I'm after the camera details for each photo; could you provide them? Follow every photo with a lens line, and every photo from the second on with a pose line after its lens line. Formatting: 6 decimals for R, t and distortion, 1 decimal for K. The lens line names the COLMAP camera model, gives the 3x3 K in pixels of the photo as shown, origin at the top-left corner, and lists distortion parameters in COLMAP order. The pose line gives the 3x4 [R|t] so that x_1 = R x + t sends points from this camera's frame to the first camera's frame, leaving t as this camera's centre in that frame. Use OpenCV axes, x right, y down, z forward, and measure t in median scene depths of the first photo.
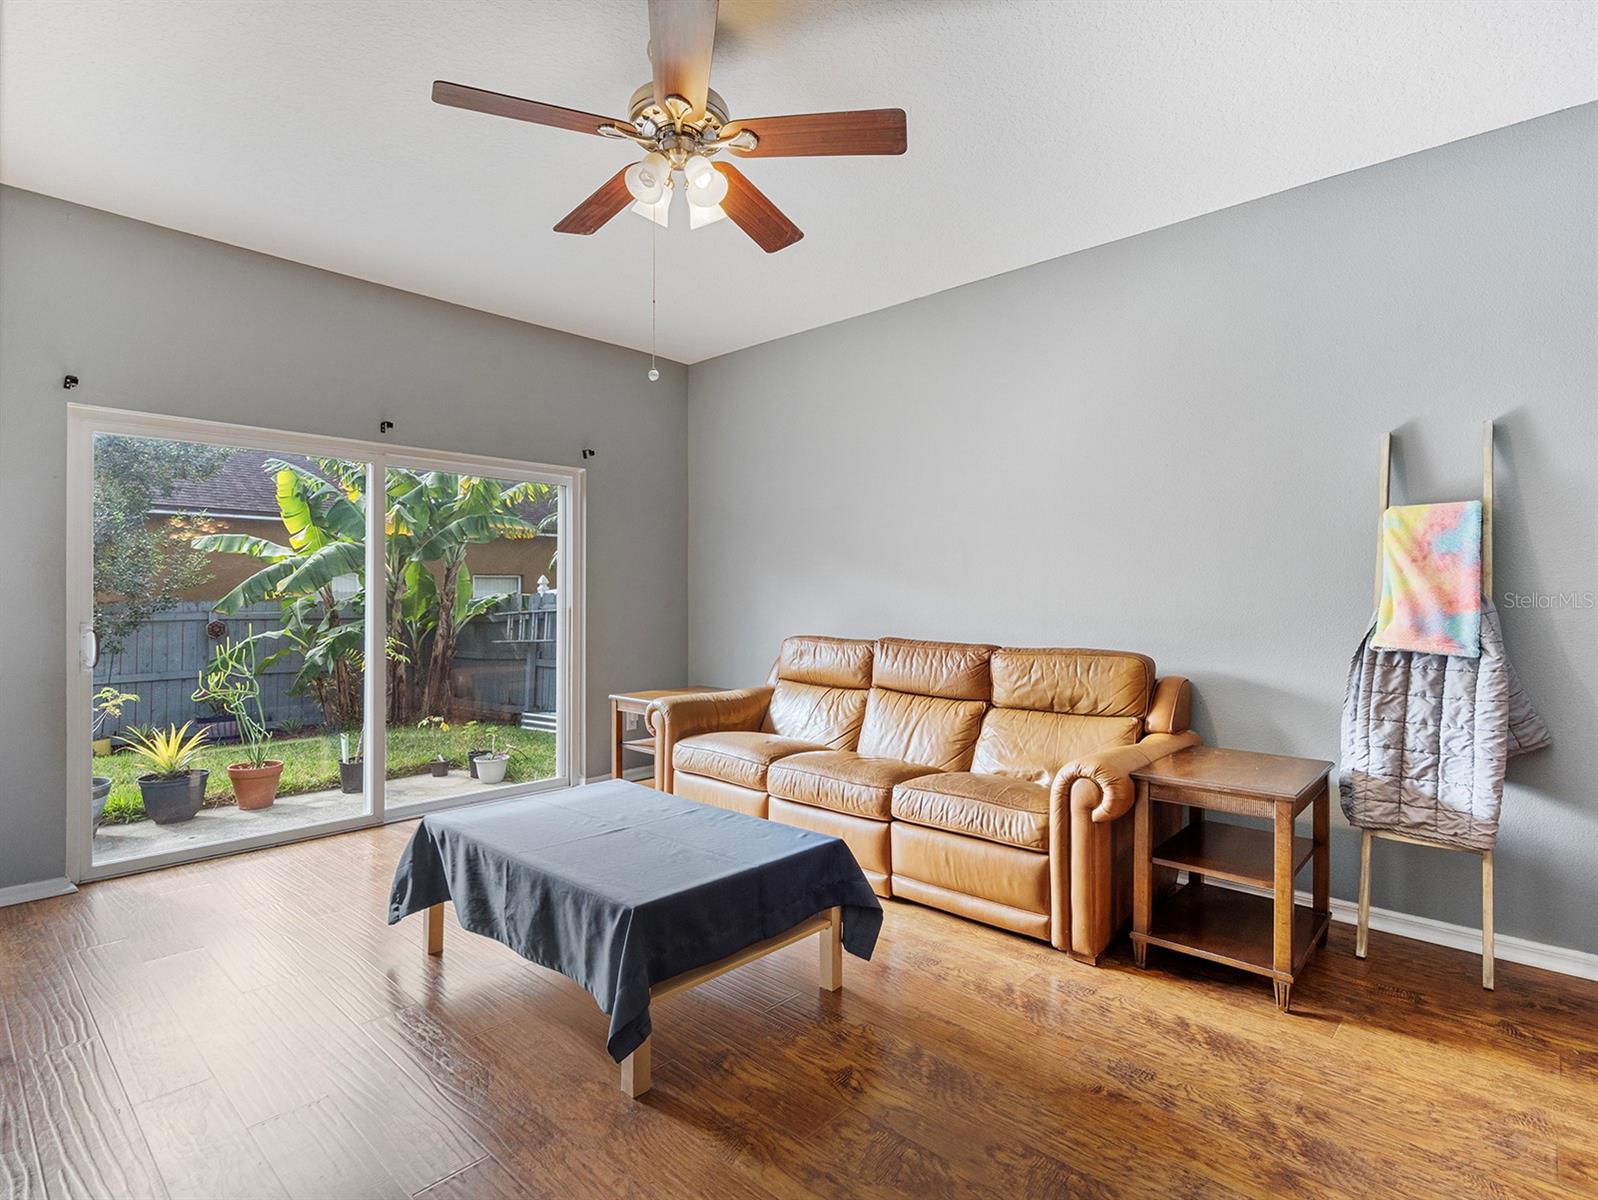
lens RADIAL K [[813.4, 0, 794.7], [0, 813.4, 591.3], [0, 0, 1]] dist [-0.013171, 0.004337]
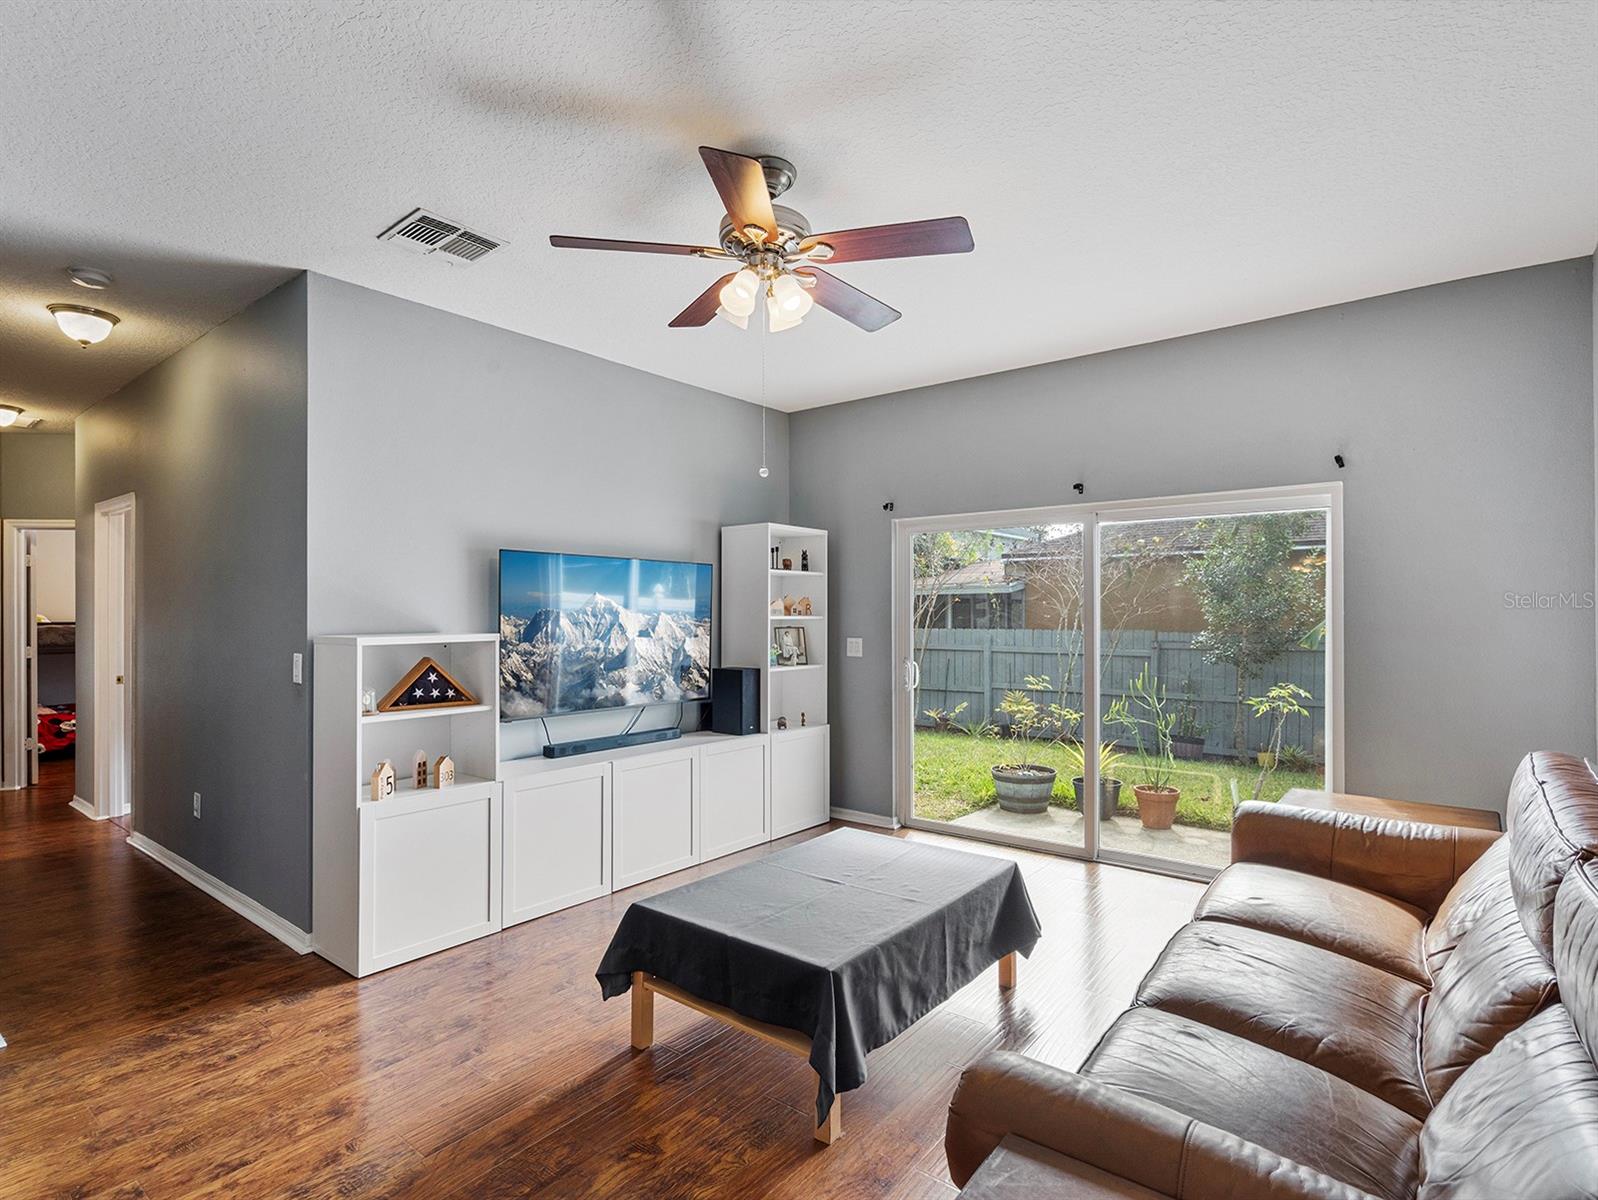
lens RADIAL K [[813.4, 0, 789.8], [0, 813.4, 606.4], [0, 0, 1]] dist [-0.013171, 0.004337]
pose [[0.072904, -0.008365, -0.997304, 0.574507], [0.006288, 0.999949, -0.007928, -0.043352], [0.997319, -0.005693, 0.072953, 0.575248]]
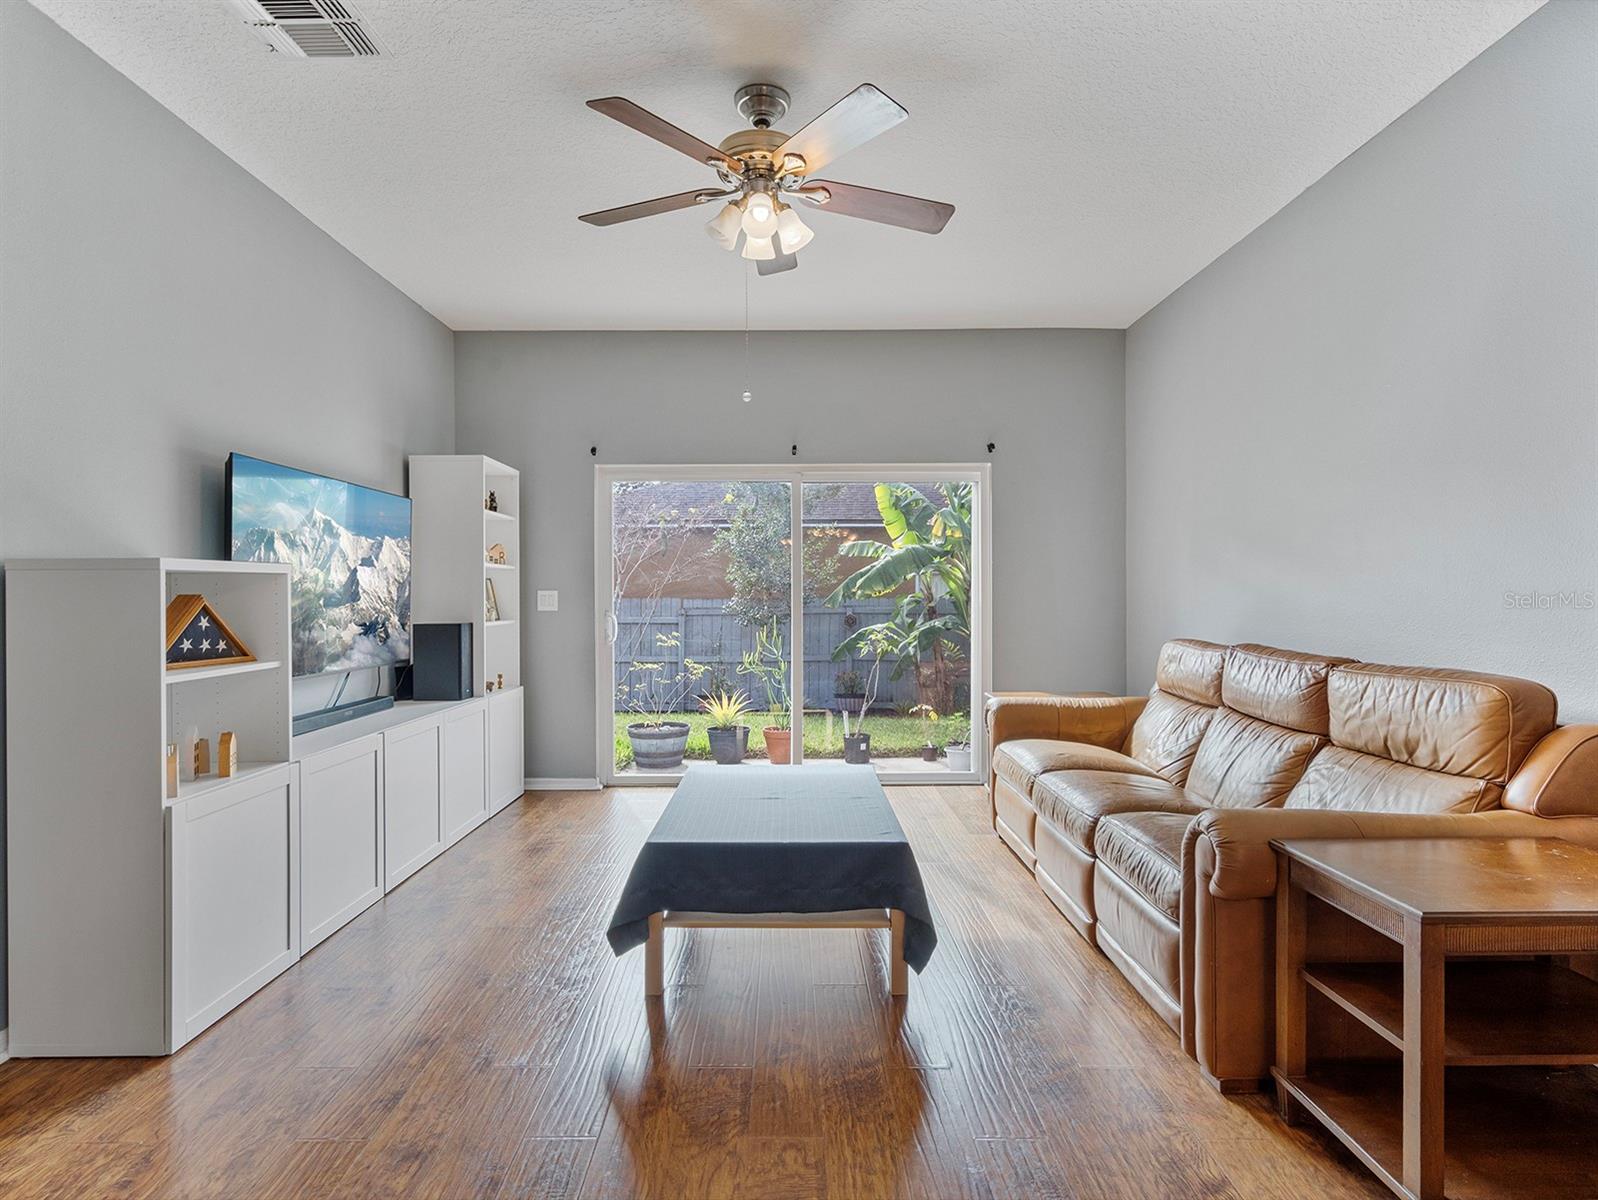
lens RADIAL K [[883.3, 0, 792.9], [0, 883.3, 597.5], [0, 0, 1]] dist [-0.005627, 0.000195]
pose [[0.683713, 0.000673, -0.729751, 0.467393], [0.007651, 0.999938, 0.008090, 0.002901], [0.729711, -0.011114, 0.683666, 0.119718]]
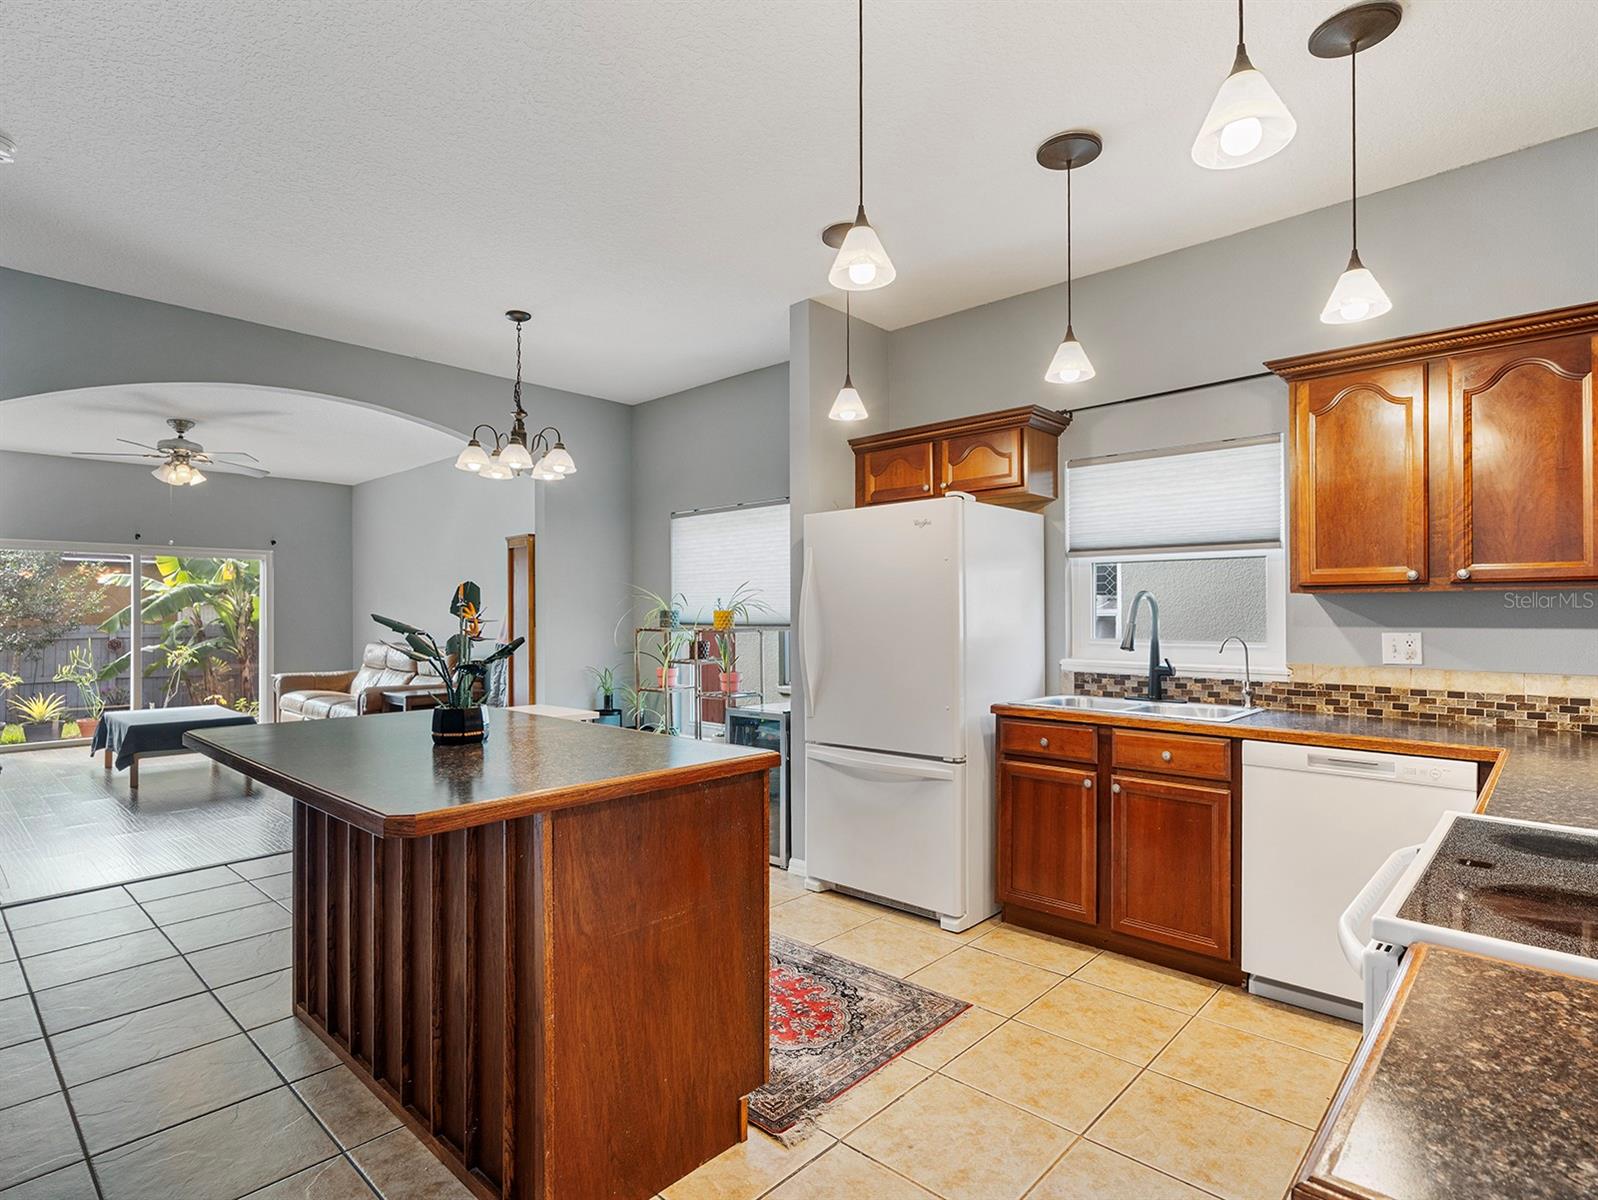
lens RADIAL K [[813.4, 0, 796.5], [0, 813.4, 612.1], [0, 0, 1]] dist [-0.013171, 0.004337]
pose [[0.999881, -0.004116, 0.014844, 1.136894], [0.004091, 0.999990, 0.001694, -0.016887], [-0.014850, -0.001633, 0.999888, -1.051856]]
